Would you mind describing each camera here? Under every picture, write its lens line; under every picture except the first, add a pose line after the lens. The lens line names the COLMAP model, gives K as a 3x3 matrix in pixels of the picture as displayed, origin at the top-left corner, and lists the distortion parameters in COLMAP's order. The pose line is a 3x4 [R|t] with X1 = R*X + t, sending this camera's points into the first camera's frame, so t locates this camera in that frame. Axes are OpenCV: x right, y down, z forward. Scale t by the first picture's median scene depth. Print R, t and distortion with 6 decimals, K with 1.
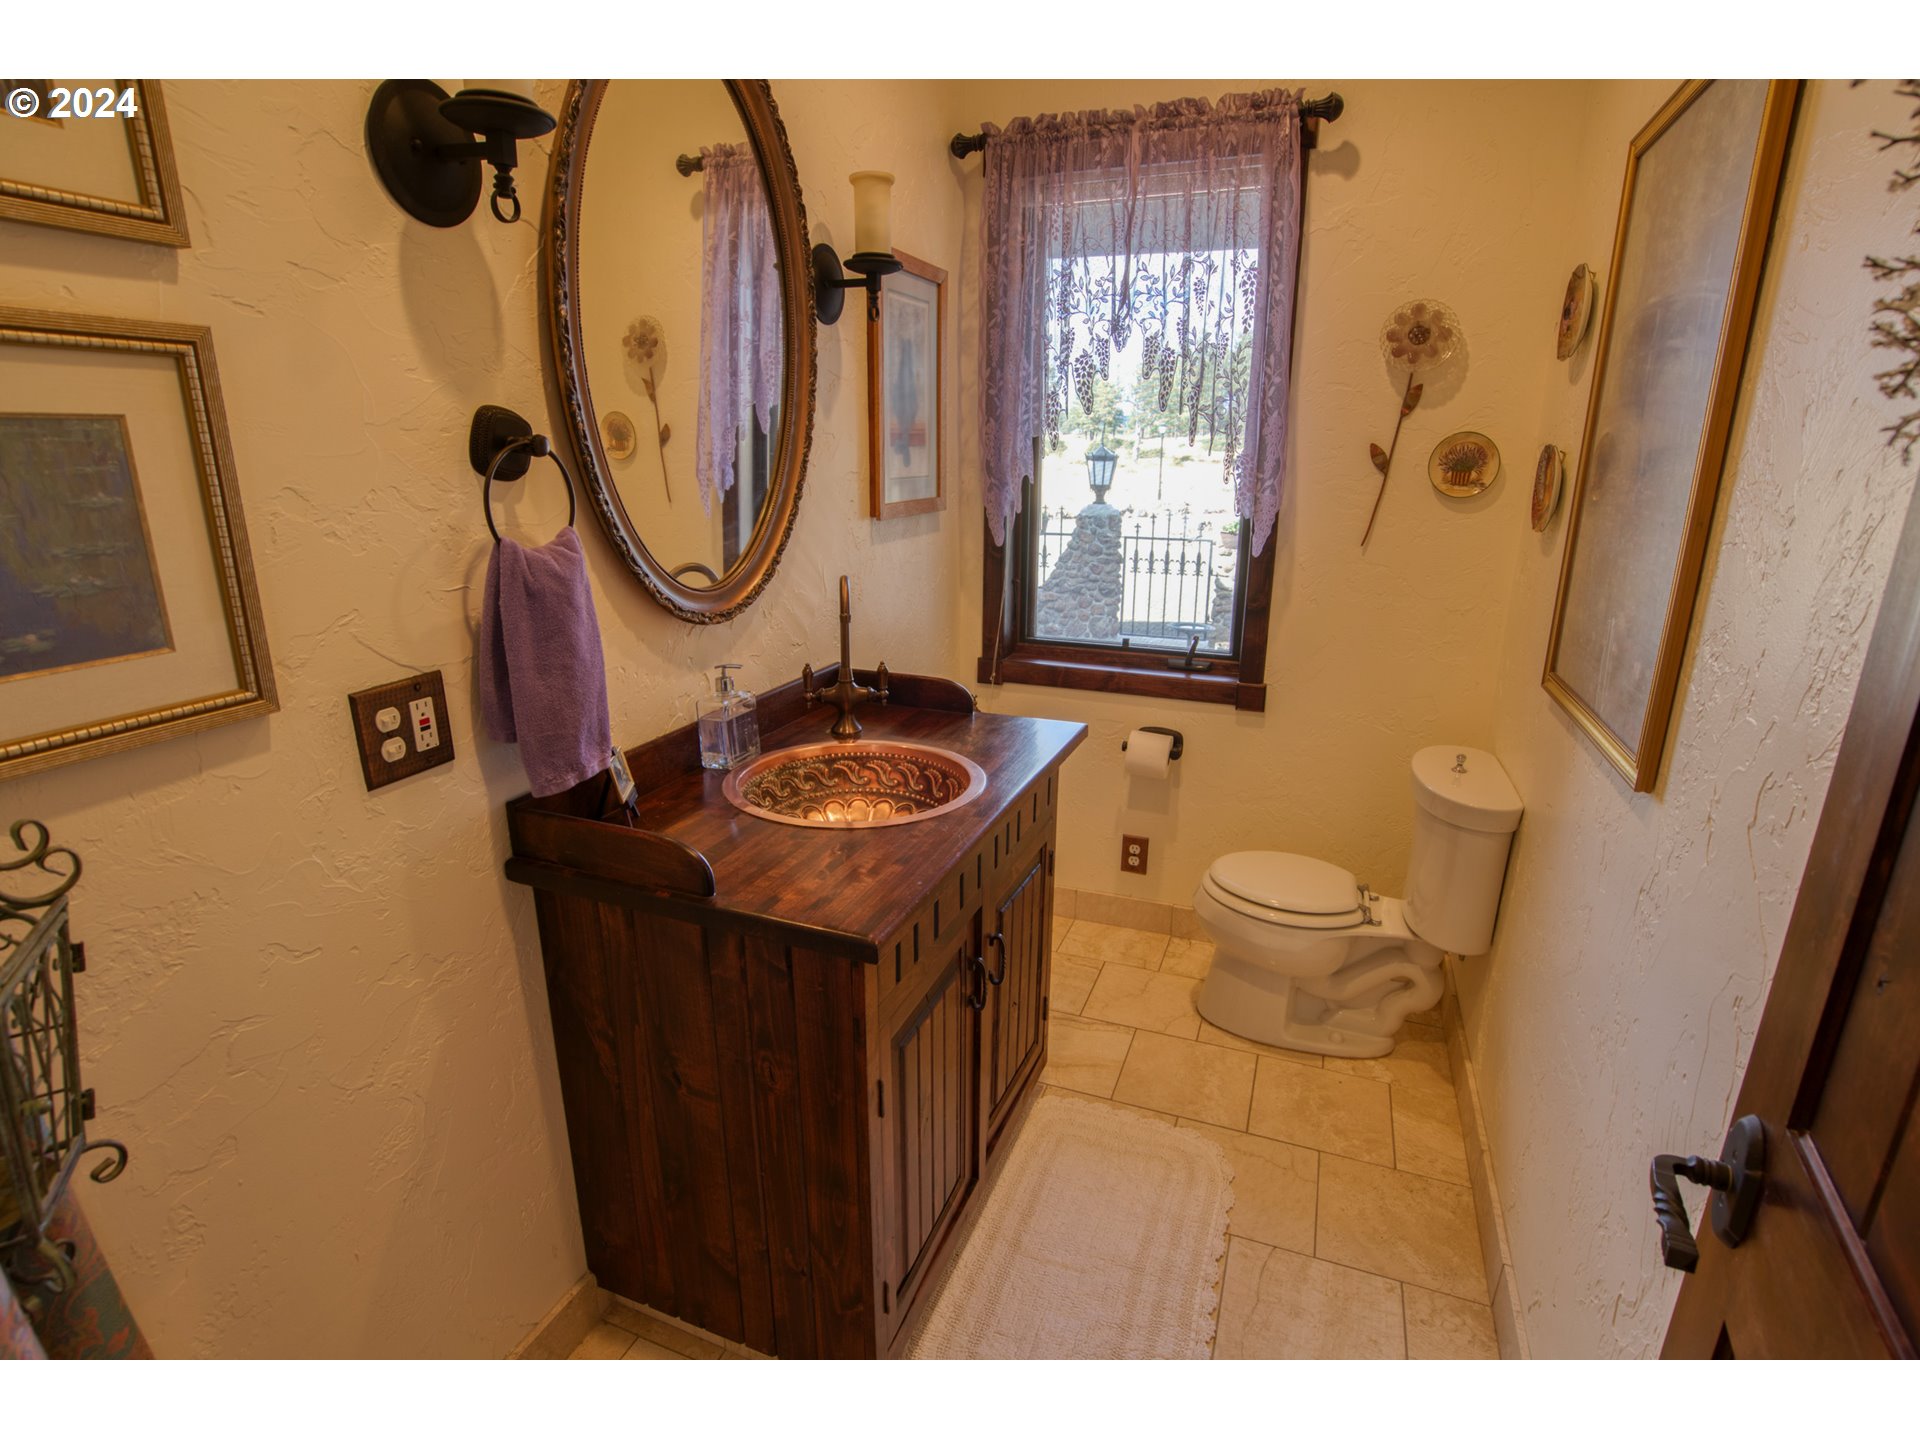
lens RADIAL K [[903.1, 0, 968.7], [0, 903.1, 724.9], [0, 0, 1]] dist [-0.052956, 0.022440]
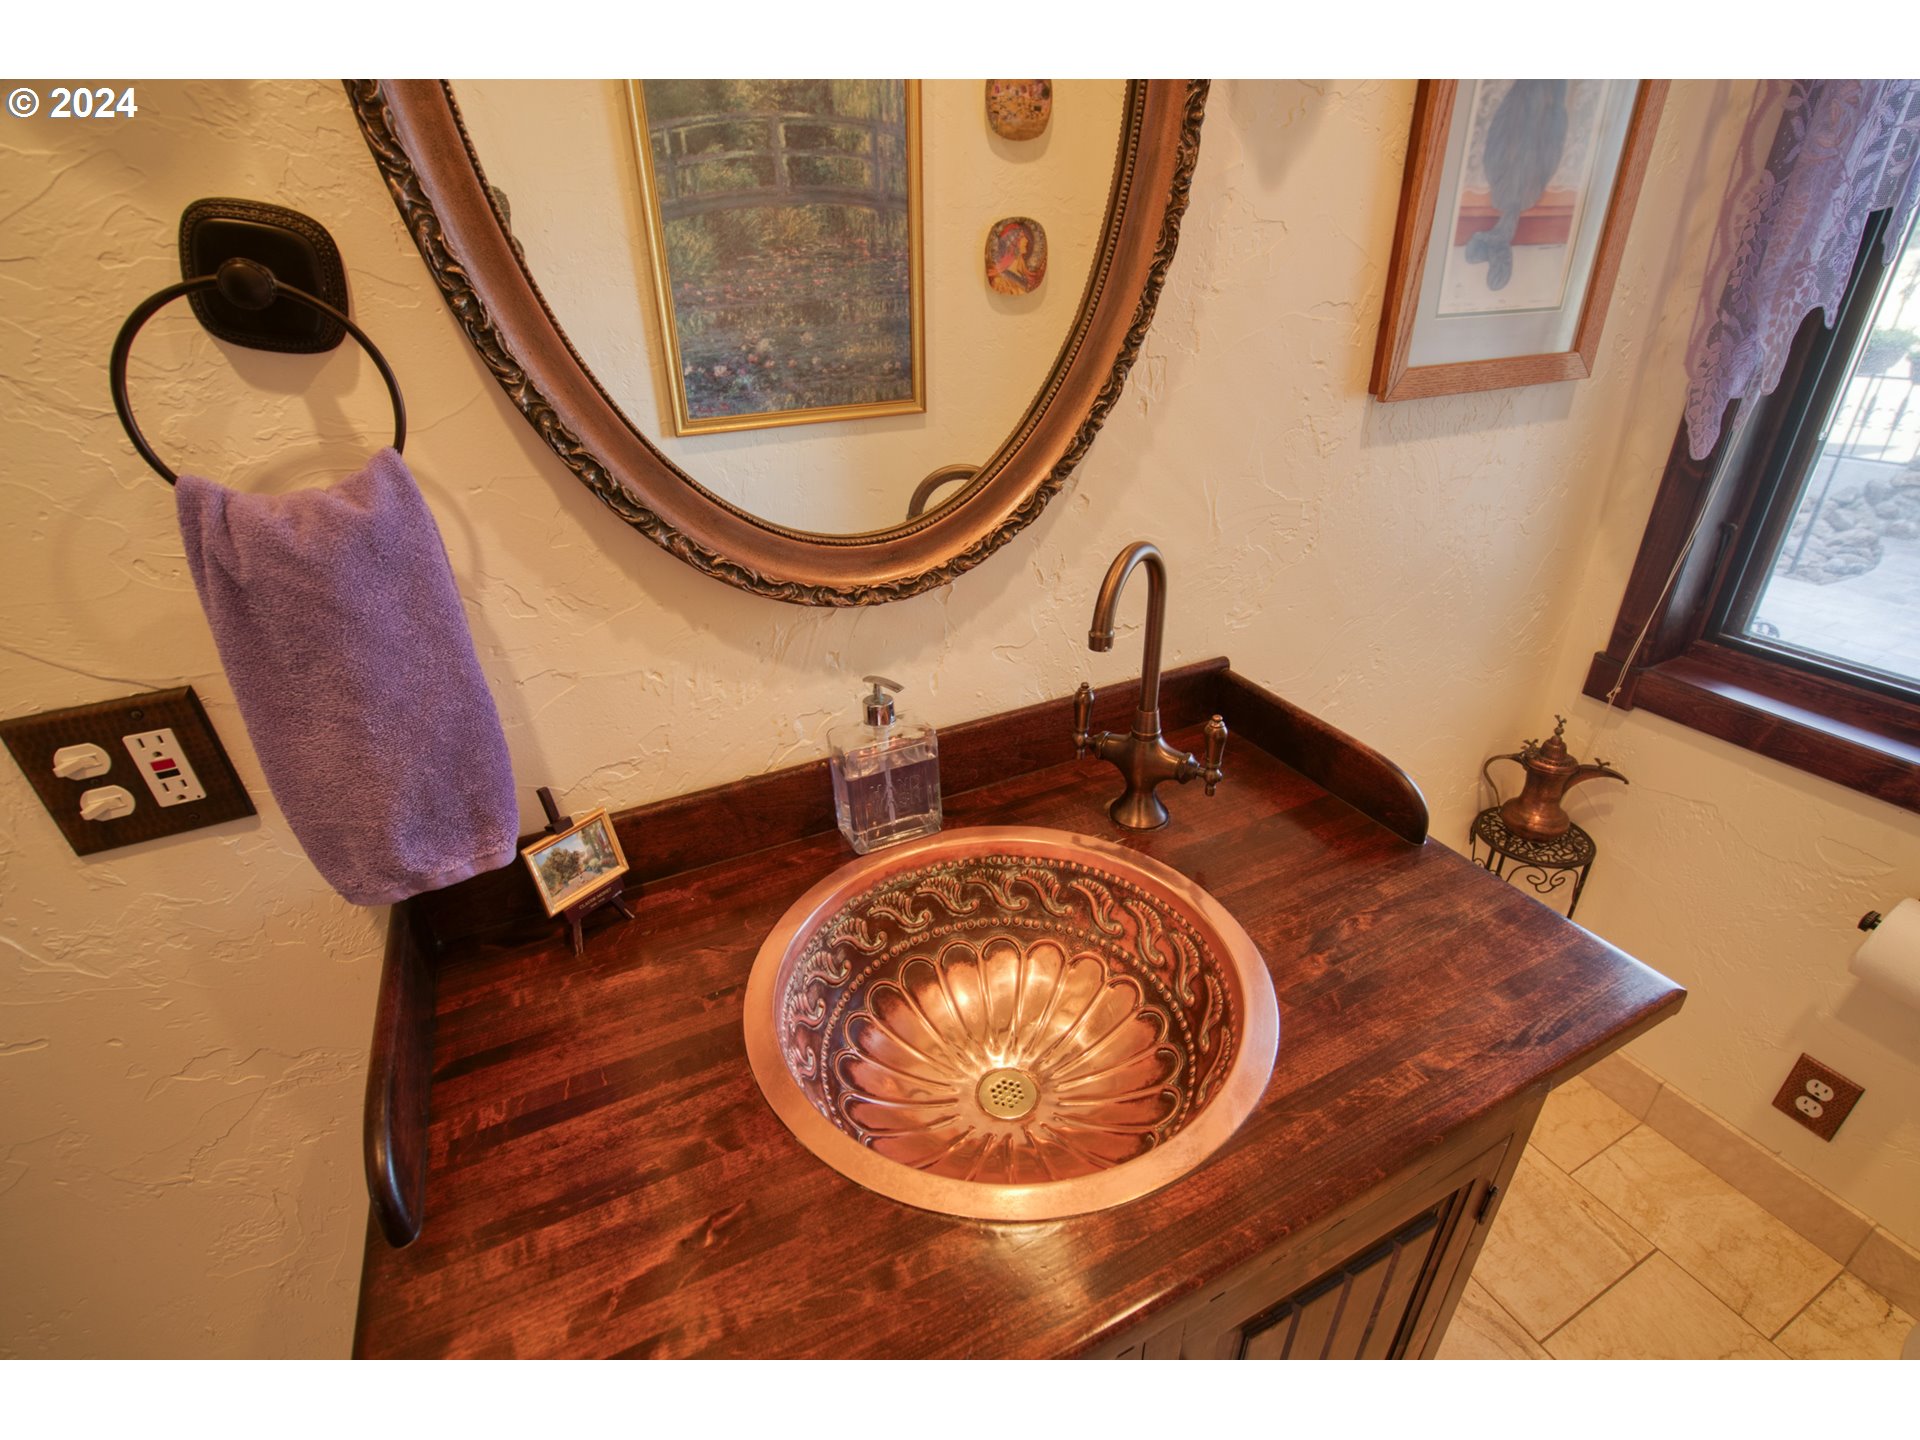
lens RADIAL K [[903.1, 0, 968.7], [0, 903.1, 724.9], [0, 0, 1]] dist [-0.052956, 0.022440]
pose [[0.744465, 0.293119, -0.599878, 0.105739], [-0.170069, 0.952092, 0.254162, -0.177322], [0.645639, -0.087194, 0.758649, 0.564675]]
